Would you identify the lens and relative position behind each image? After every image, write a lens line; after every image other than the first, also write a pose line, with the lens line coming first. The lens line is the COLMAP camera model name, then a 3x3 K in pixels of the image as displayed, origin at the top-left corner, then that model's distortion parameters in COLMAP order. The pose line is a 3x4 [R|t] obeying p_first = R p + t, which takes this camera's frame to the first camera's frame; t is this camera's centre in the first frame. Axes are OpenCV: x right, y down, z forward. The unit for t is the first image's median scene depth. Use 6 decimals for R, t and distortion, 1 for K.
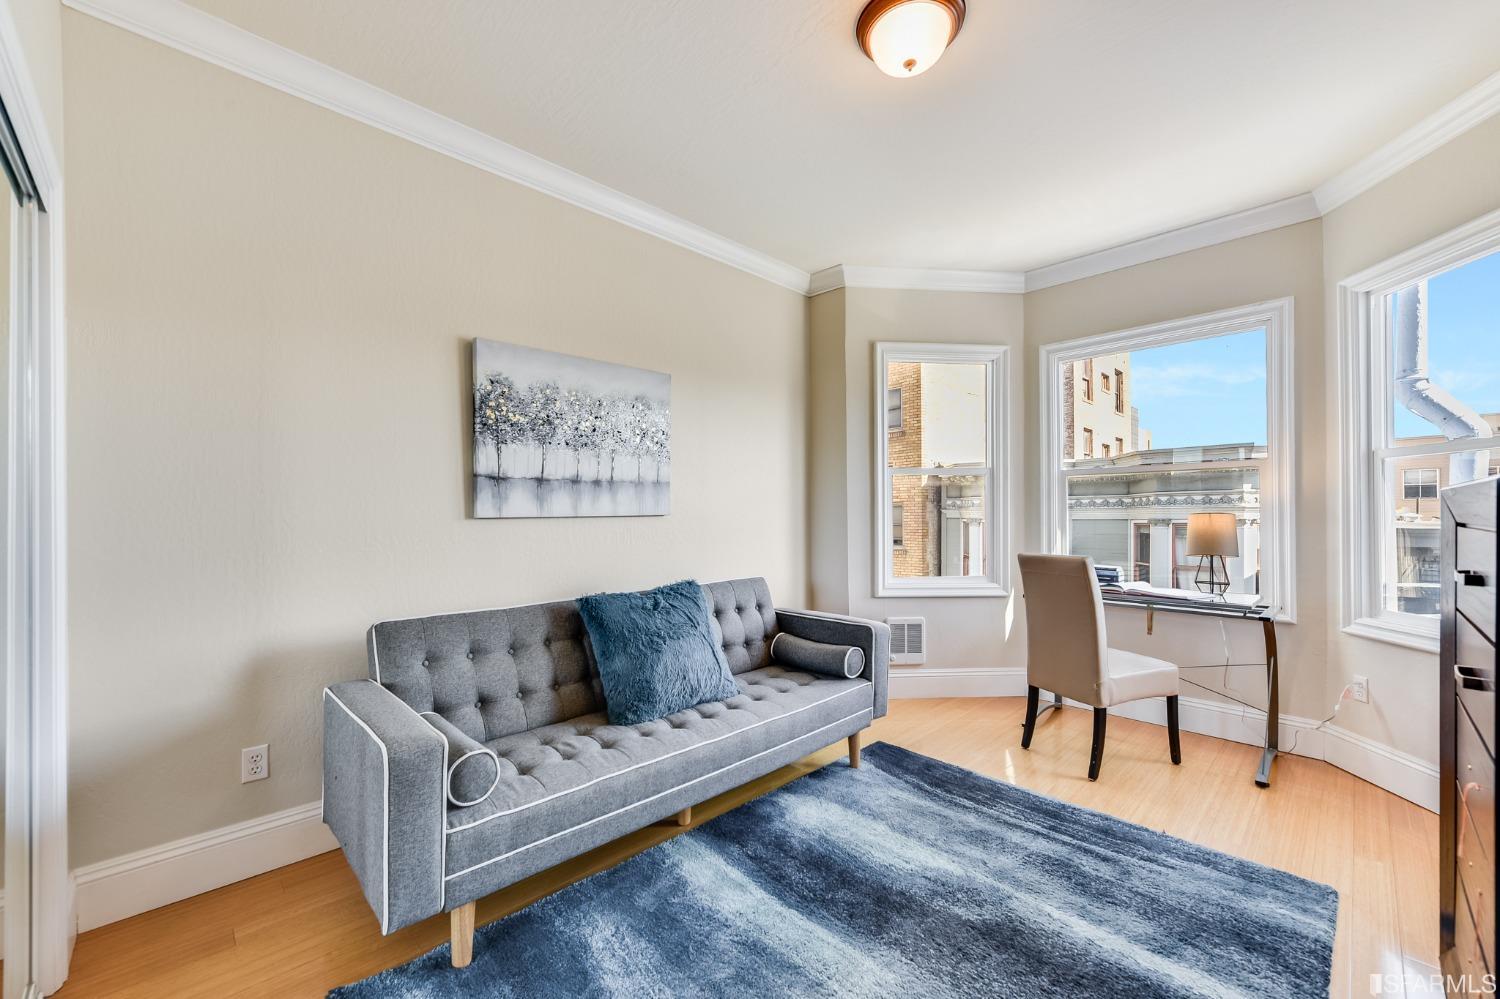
lens RADIAL K [[592.8, 0, 750.3], [0, 592.8, 502.1], [0, 0, 1]] dist [0.002727, -0.000304]
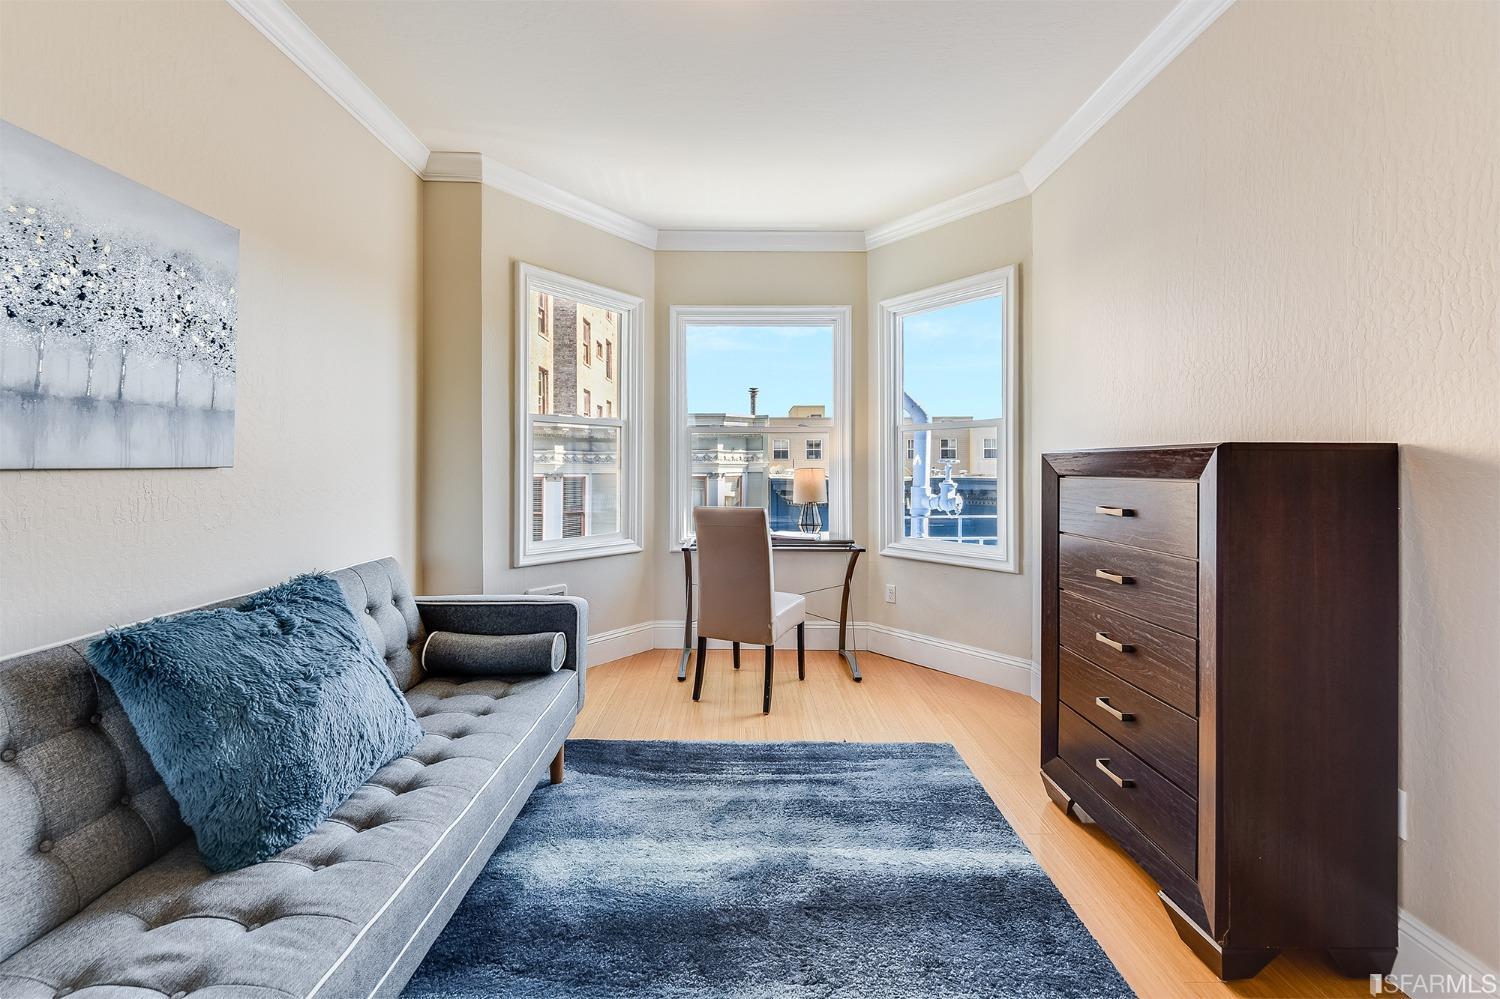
lens RADIAL K [[604.6, 0, 729.3], [0, 604.6, 456.3], [0, 0, 1]] dist [0.001000, -0.000509]
pose [[0.701644, 0.018406, 0.712290, -0.260625], [-0.018430, 0.999801, -0.007681, 0.007762], [-0.712289, -0.007738, 0.701843, 0.270774]]
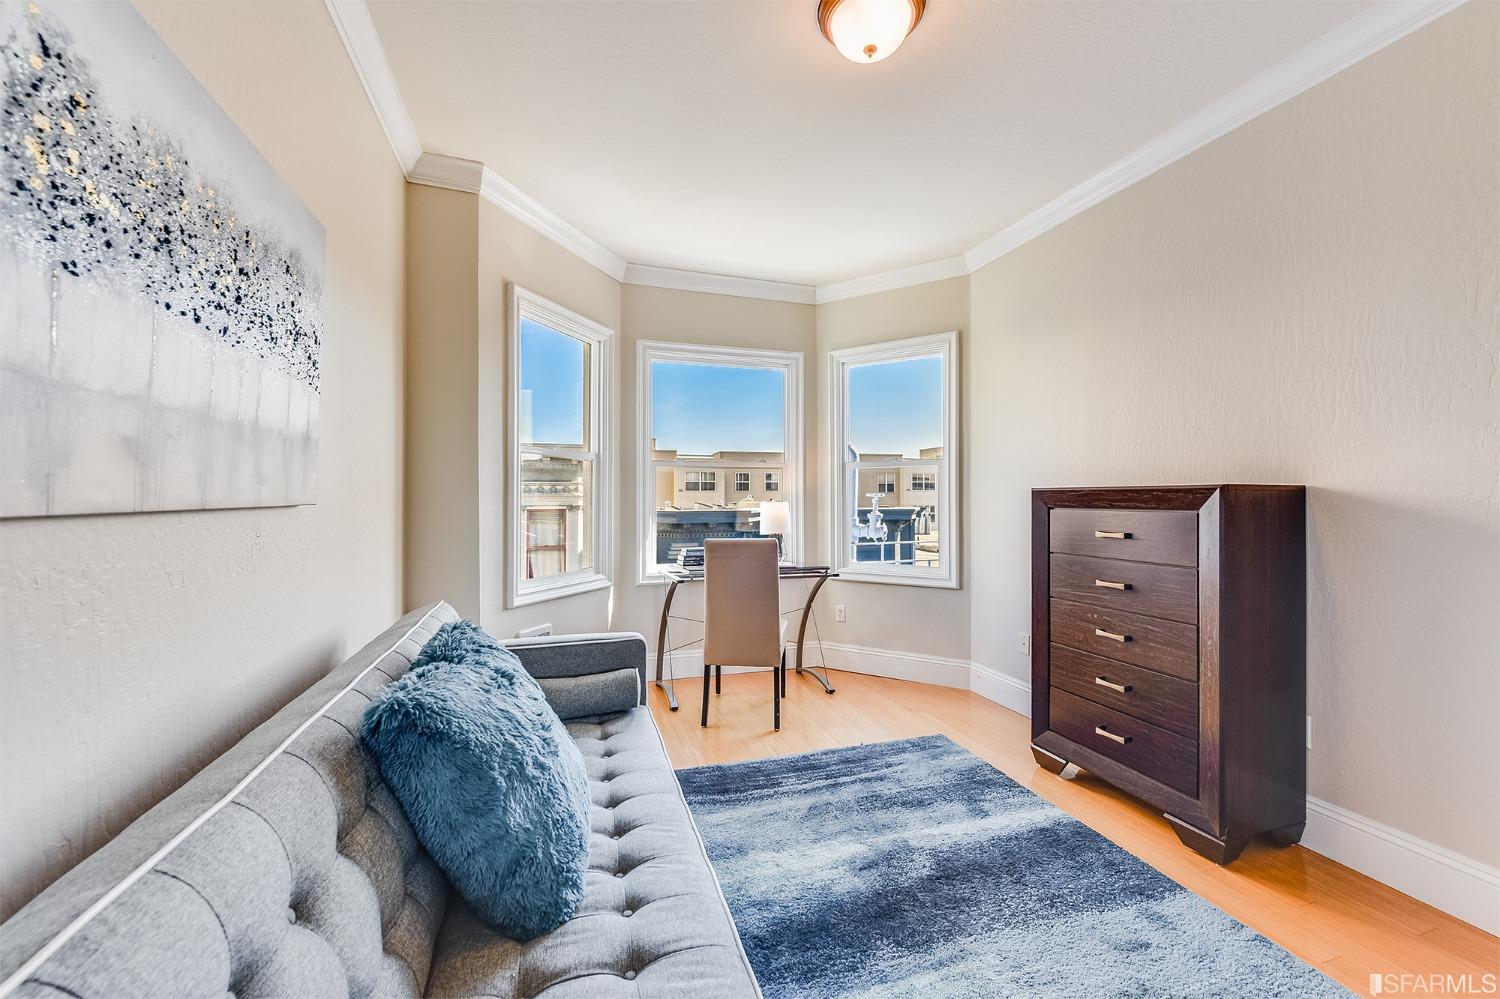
lens RADIAL K [[600.4, 0, 731.6], [0, 600.4, 486.3], [0, 0, 1]] dist [0.000589, -0.000226]
pose [[0.448984, 0.022600, 0.893254, -0.517398], [-0.018614, 0.999700, -0.015937, 0.009258], [-0.893346, -0.009471, 0.449270, 0.542630]]
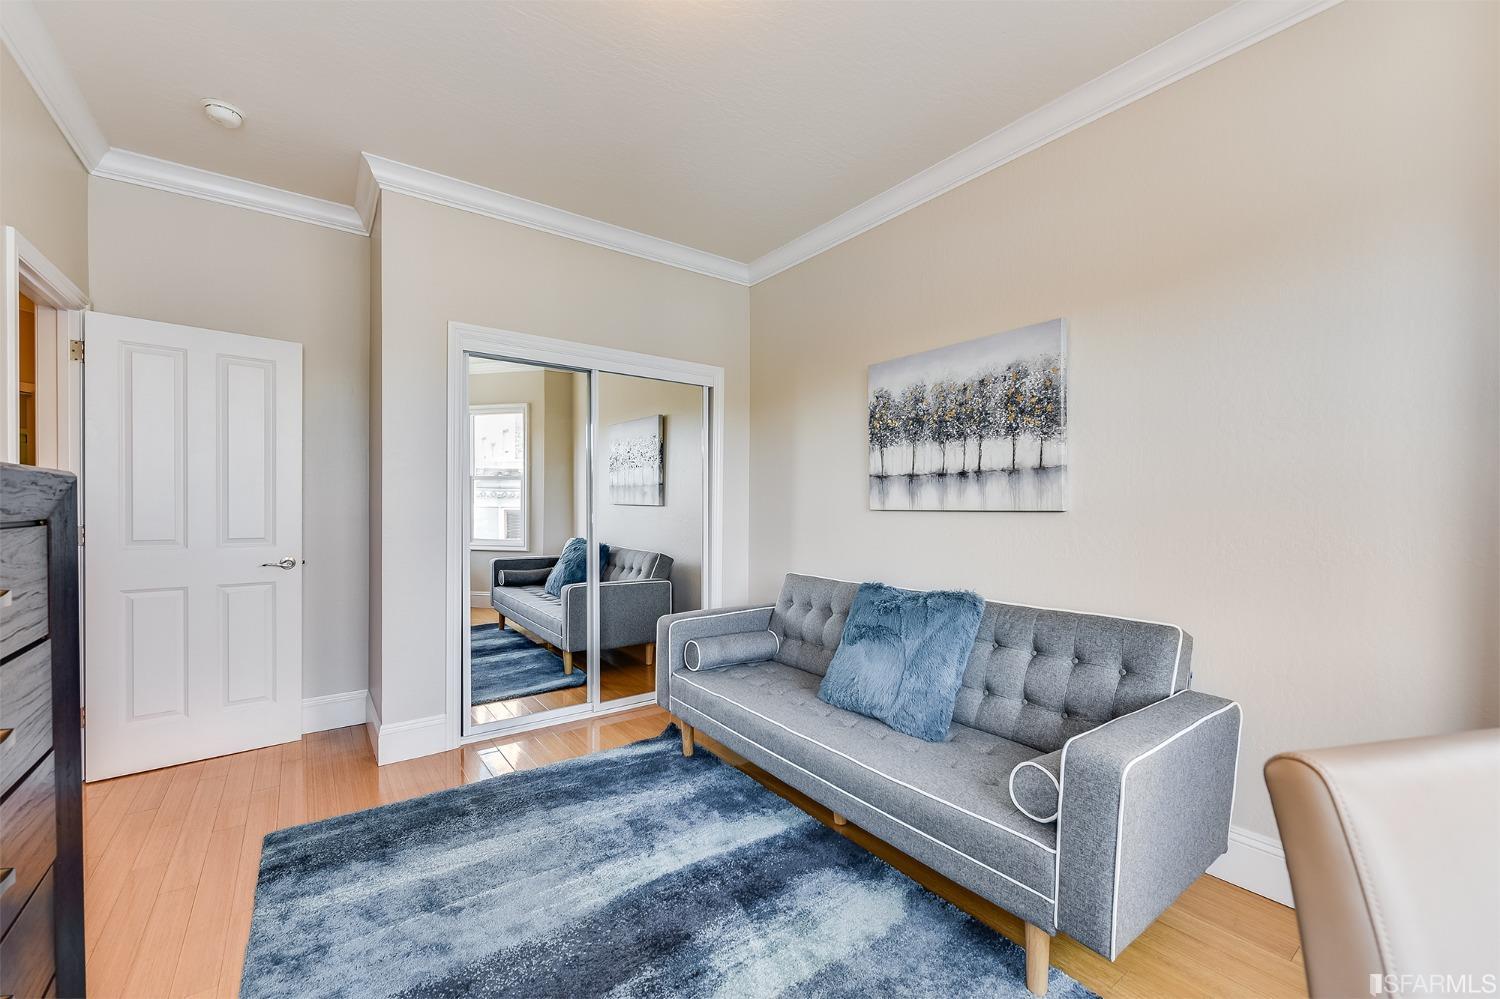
lens RADIAL K [[600.4, 0, 731.6], [0, 600.4, 486.3], [0, 0, 1]] dist [0.000589, -0.000226]
pose [[-0.147541, -0.028287, -0.988651, 0.782251], [0.012922, 0.999450, -0.030525, 0.011119], [0.988972, -0.017279, -0.147095, 0.847794]]
